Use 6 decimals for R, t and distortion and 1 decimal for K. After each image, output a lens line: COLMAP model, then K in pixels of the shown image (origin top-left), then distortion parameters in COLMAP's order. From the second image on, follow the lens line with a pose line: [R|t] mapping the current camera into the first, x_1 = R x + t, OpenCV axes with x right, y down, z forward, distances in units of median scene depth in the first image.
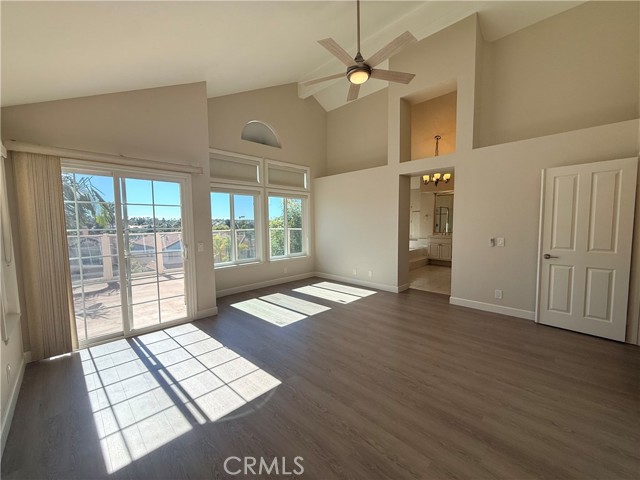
lens RADIAL K [[255.4, 0, 318.1], [0, 255.4, 239.5], [0, 0, 1]] dist [0.000556, -0.000017]
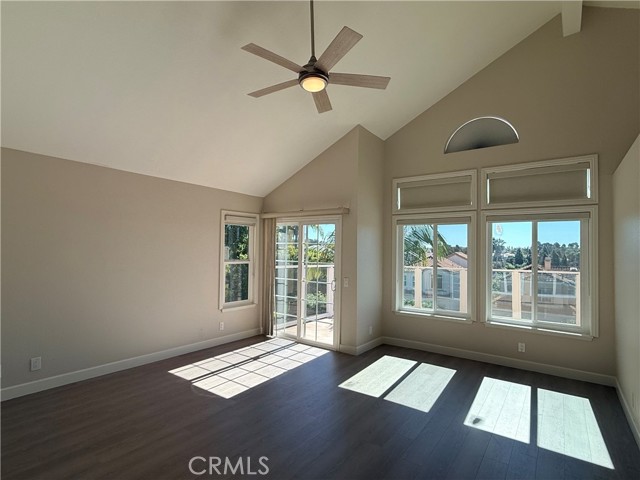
lens RADIAL K [[335.9, 0, 319.2], [0, 335.9, 241.1], [0, 0, 1]] dist [-0.000848, 0.000042]
pose [[0.162274, -0.010834, -0.986686, 0.825506], [-0.082550, 0.996285, -0.024516, -0.092466], [0.983287, 0.085429, 0.160777, 0.620425]]
